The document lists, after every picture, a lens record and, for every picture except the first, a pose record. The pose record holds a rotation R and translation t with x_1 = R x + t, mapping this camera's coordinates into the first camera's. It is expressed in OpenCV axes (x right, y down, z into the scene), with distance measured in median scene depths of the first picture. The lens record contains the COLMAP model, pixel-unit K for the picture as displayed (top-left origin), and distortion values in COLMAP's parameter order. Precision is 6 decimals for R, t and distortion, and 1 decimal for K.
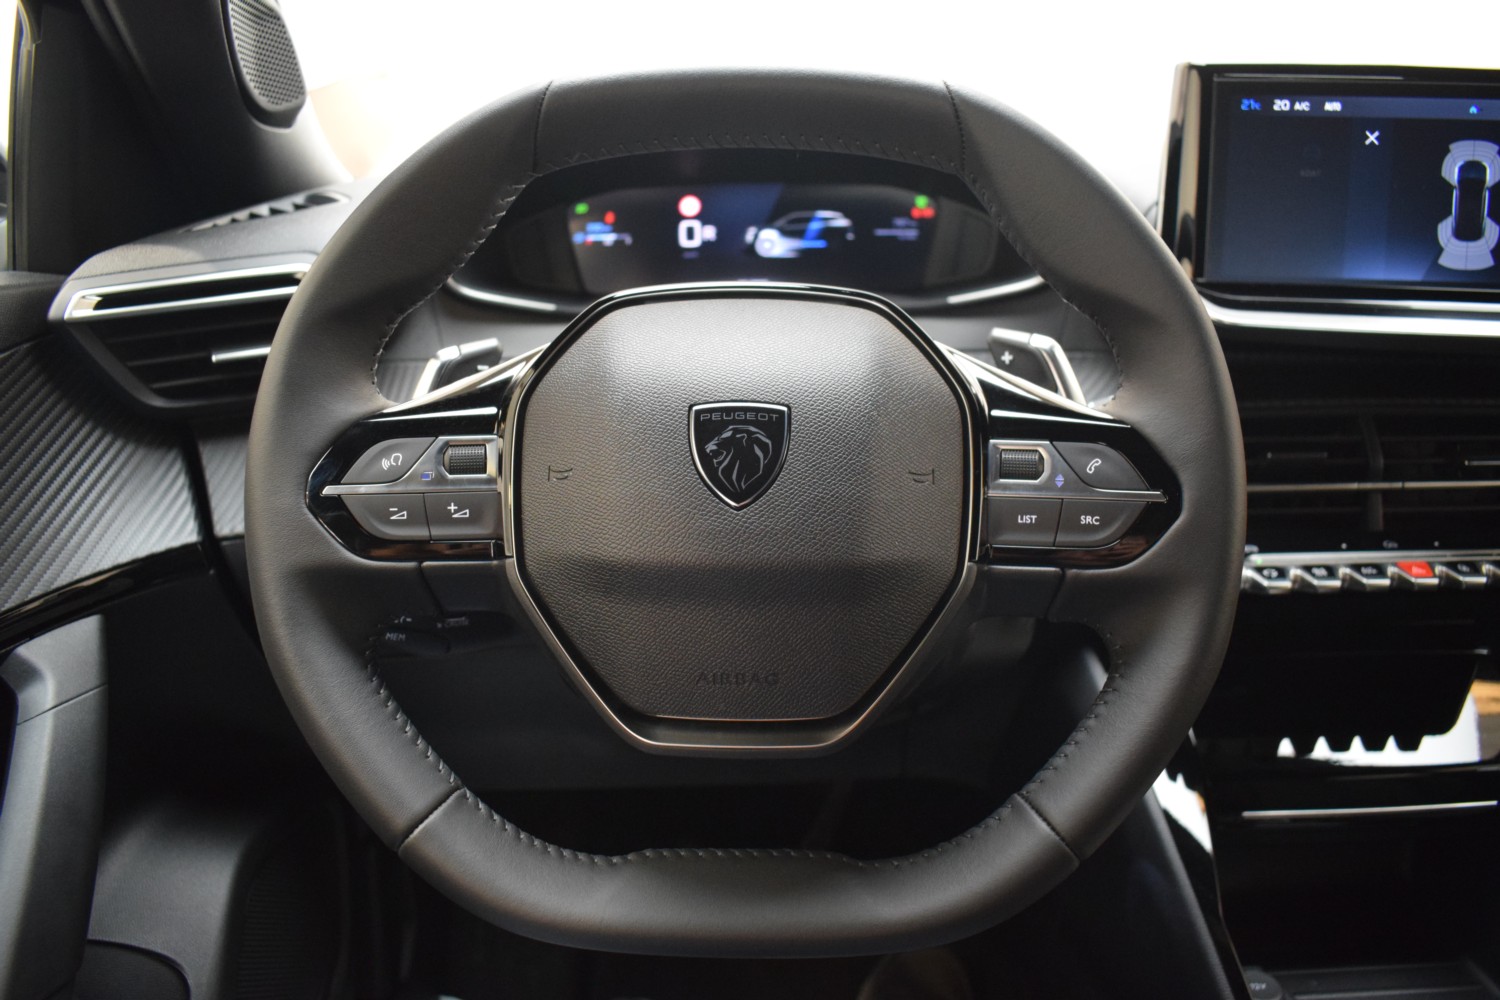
lens RADIAL K [[1180.8, 0, 750.0], [0, 1180.8, 500.0], [0, 0, 1]] dist [-0.090049, 0.002501]
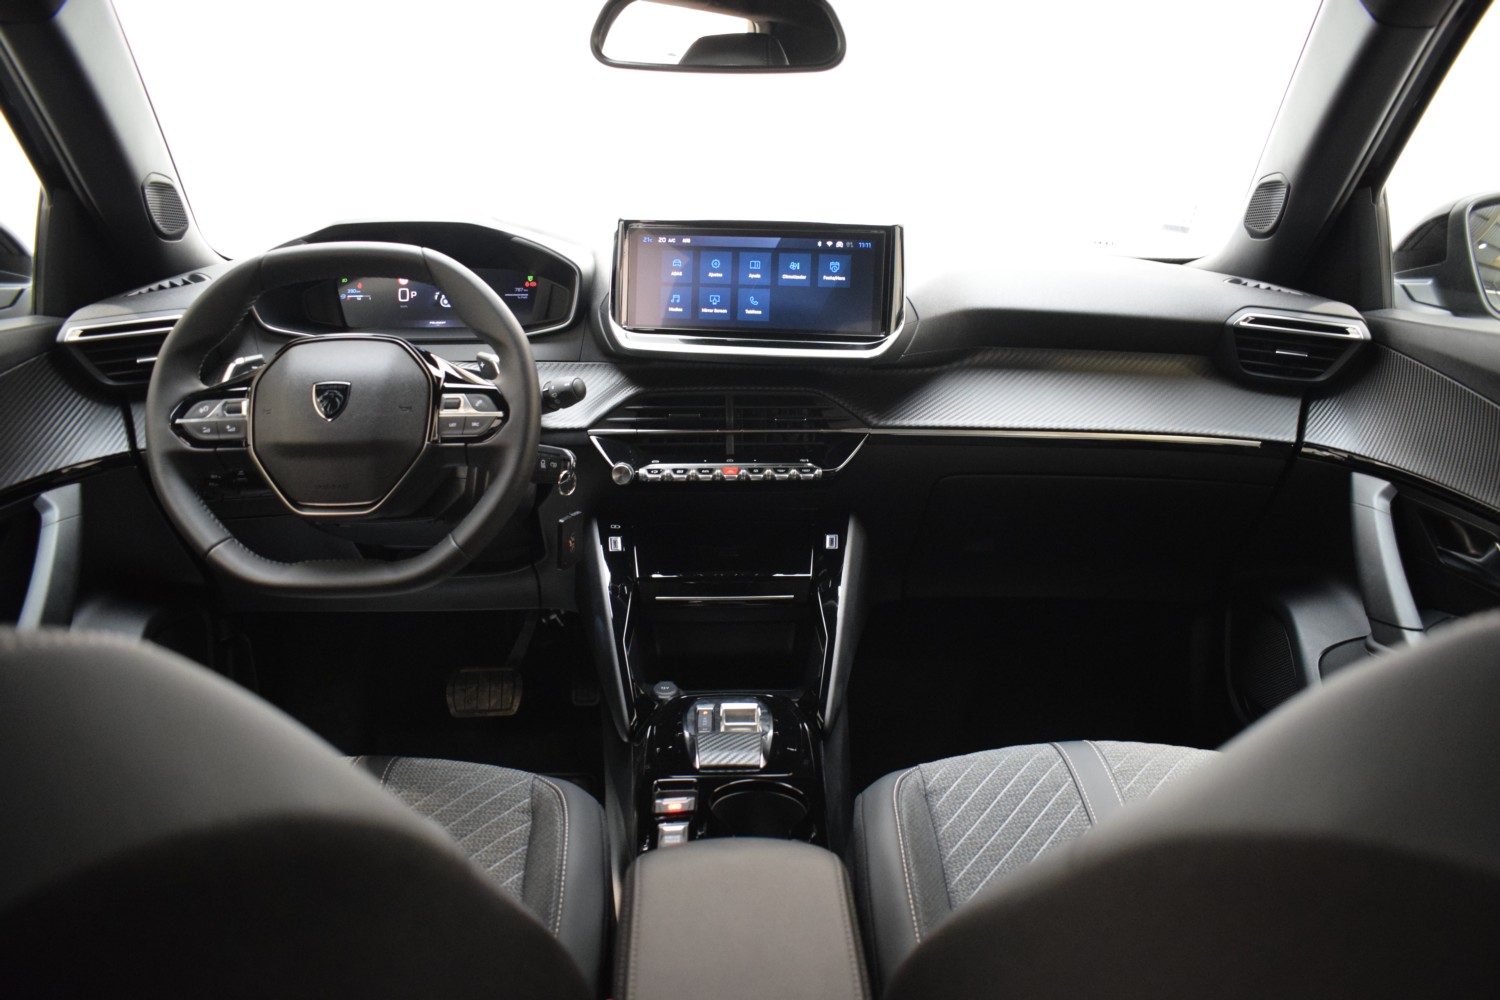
lens RADIAL K [[1180.8, 0, 750.0], [0, 1180.8, 500.0], [0, 0, 1]] dist [-0.090049, 0.002501]
pose [[0.999289, 0.011079, 0.036036, 0.546725], [-0.010966, 0.999934, -0.003326, 0.117712], [-0.036071, 0.002928, 0.999345, -1.066671]]
